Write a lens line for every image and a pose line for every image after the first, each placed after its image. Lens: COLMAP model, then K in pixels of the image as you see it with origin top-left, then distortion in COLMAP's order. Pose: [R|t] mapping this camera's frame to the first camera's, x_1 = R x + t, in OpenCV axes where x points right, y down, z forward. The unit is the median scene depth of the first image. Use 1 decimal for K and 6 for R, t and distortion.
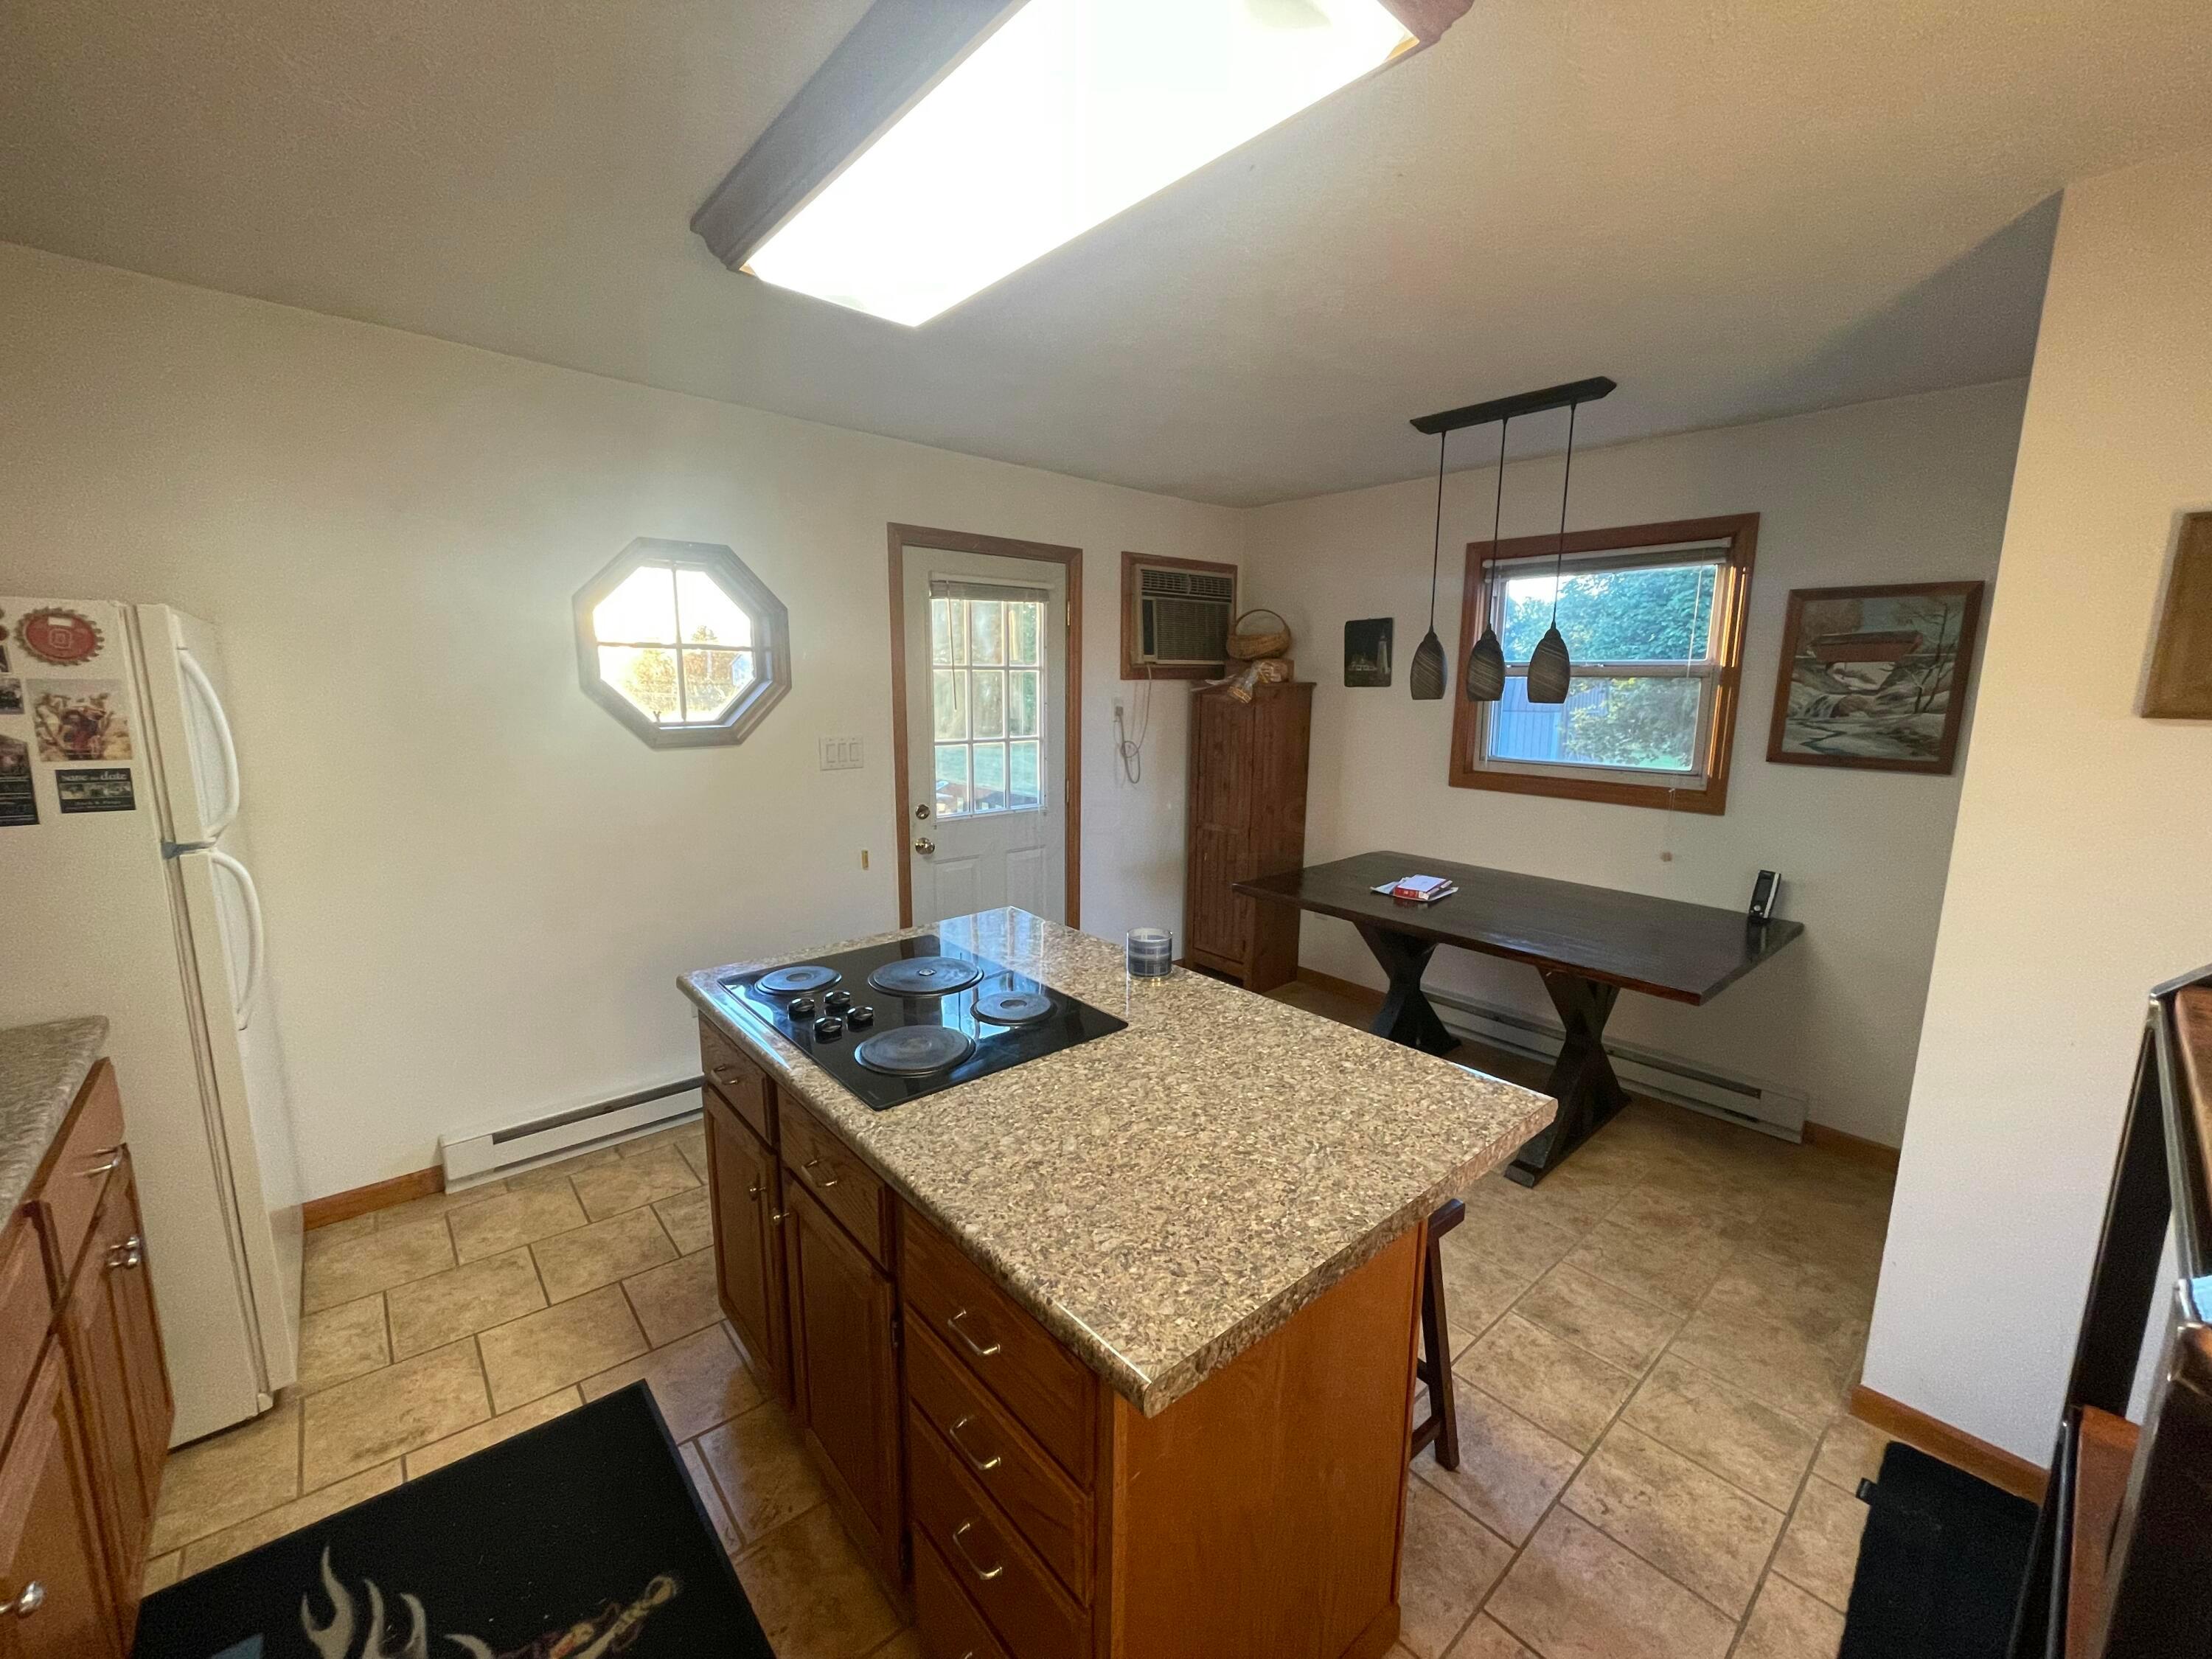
lens RADIAL K [[890.1, 0, 1110.9], [0, 890.1, 830.7], [0, 0, 1]] dist [-0.000701, -0.000641]
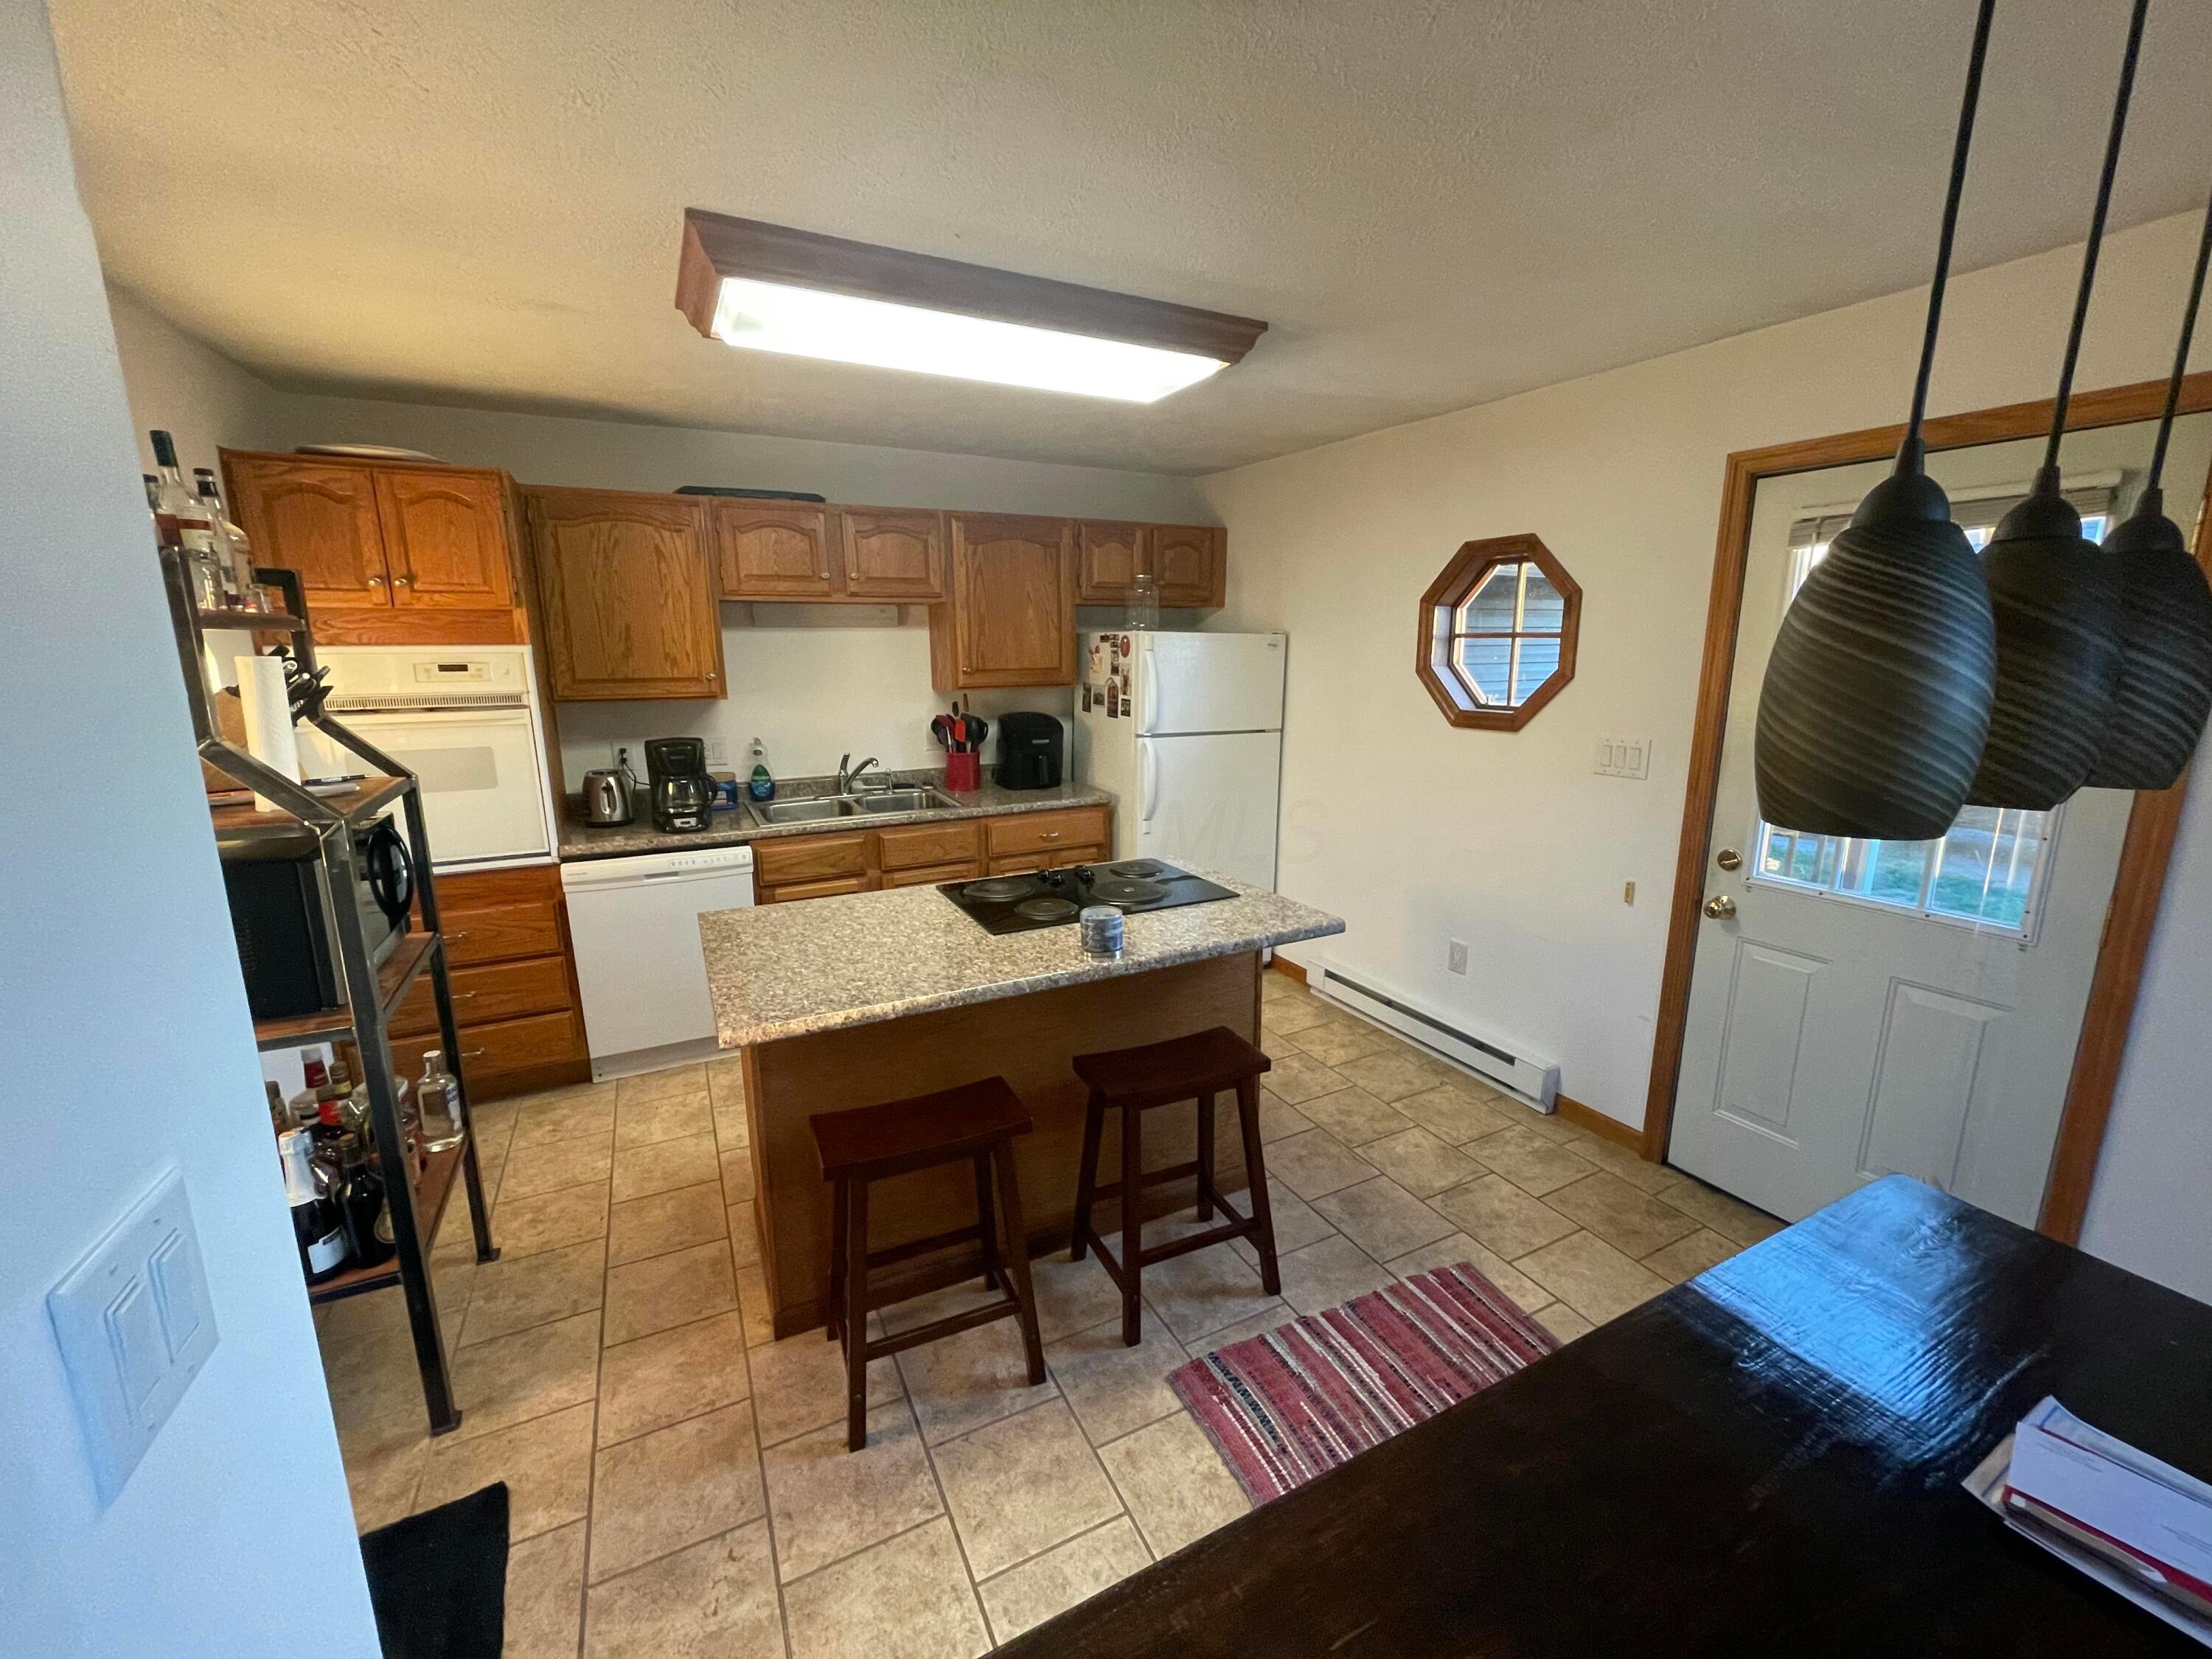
lens RADIAL K [[898.1, 0, 1100.8], [0, 898.1, 826.1], [0, 0, 1]] dist [-0.001808, -0.000355]
pose [[-0.255768, 0.183487, -0.949166, 0.758300], [-0.163769, 0.959409, 0.229597, -0.166998], [0.952766, 0.214167, -0.215336, 0.878315]]
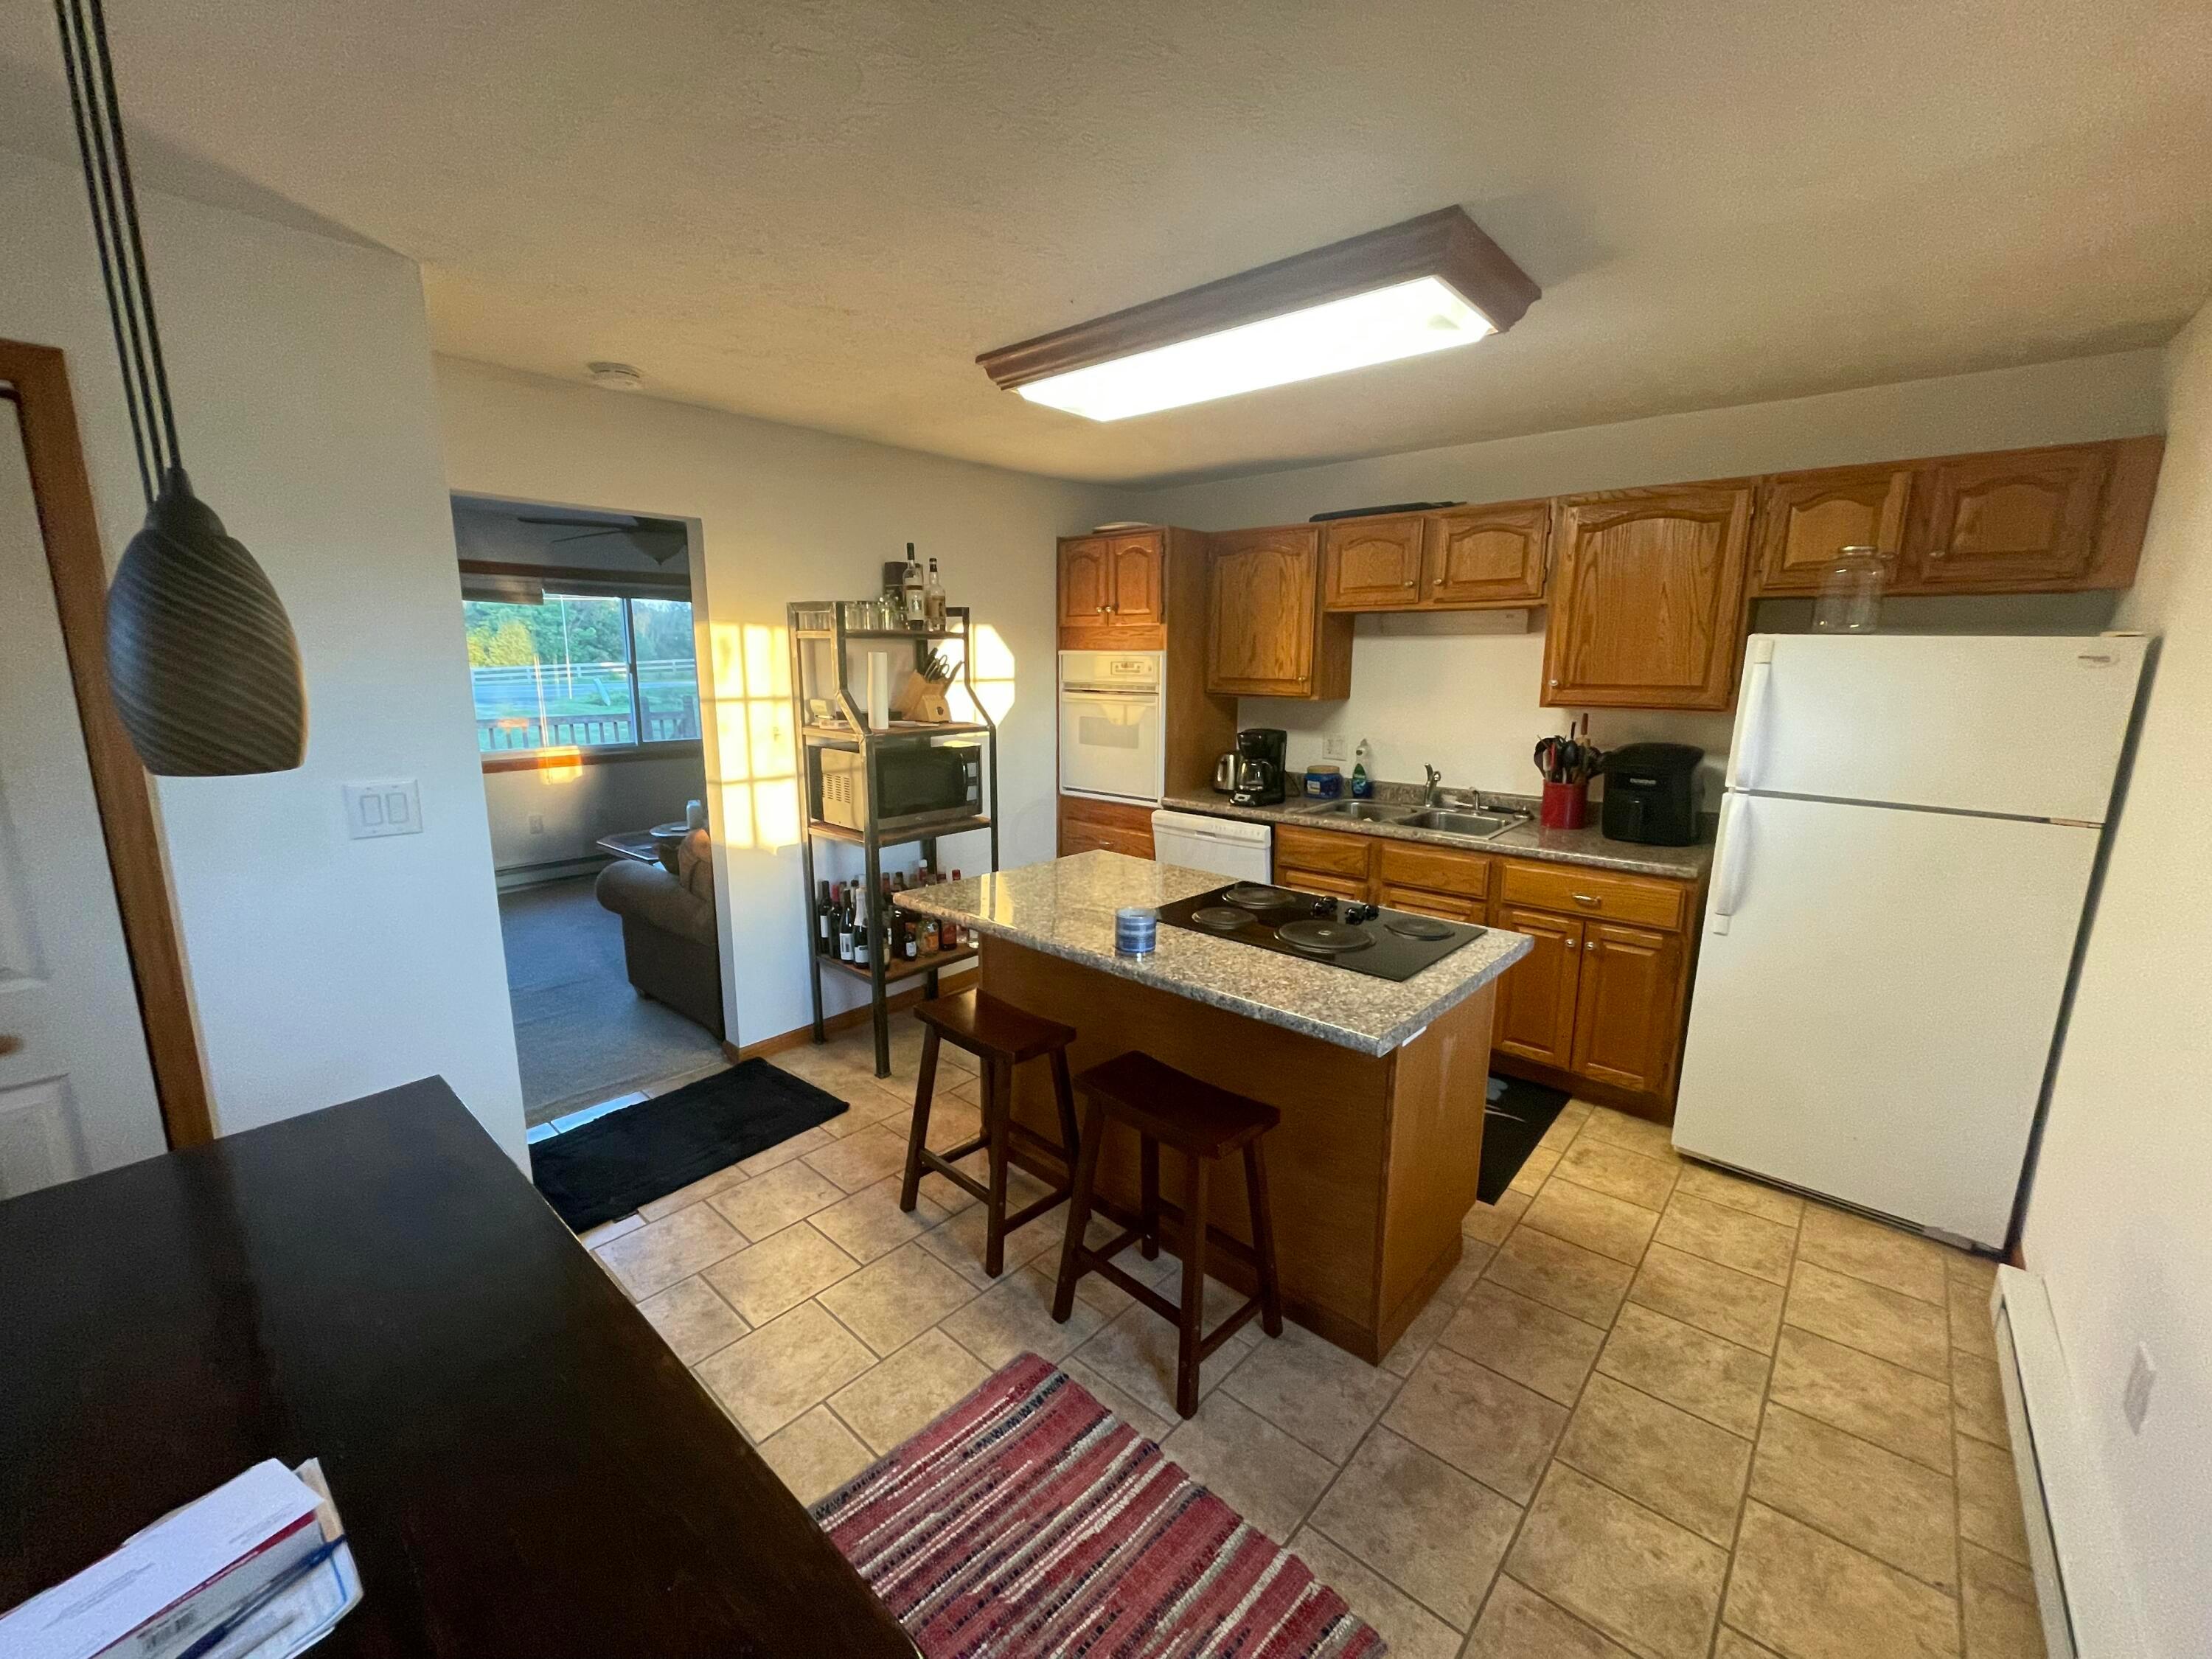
lens RADIAL K [[889.0, 0, 1104.1], [0, 889.0, 829.4], [0, 0, 1]] dist [-0.000327, -0.000567]
pose [[-0.992928, 0.003944, -0.118653, 0.151505], [-0.038507, 0.934715, 0.353306, -0.257236], [0.112300, 0.355376, -0.927953, 1.418809]]
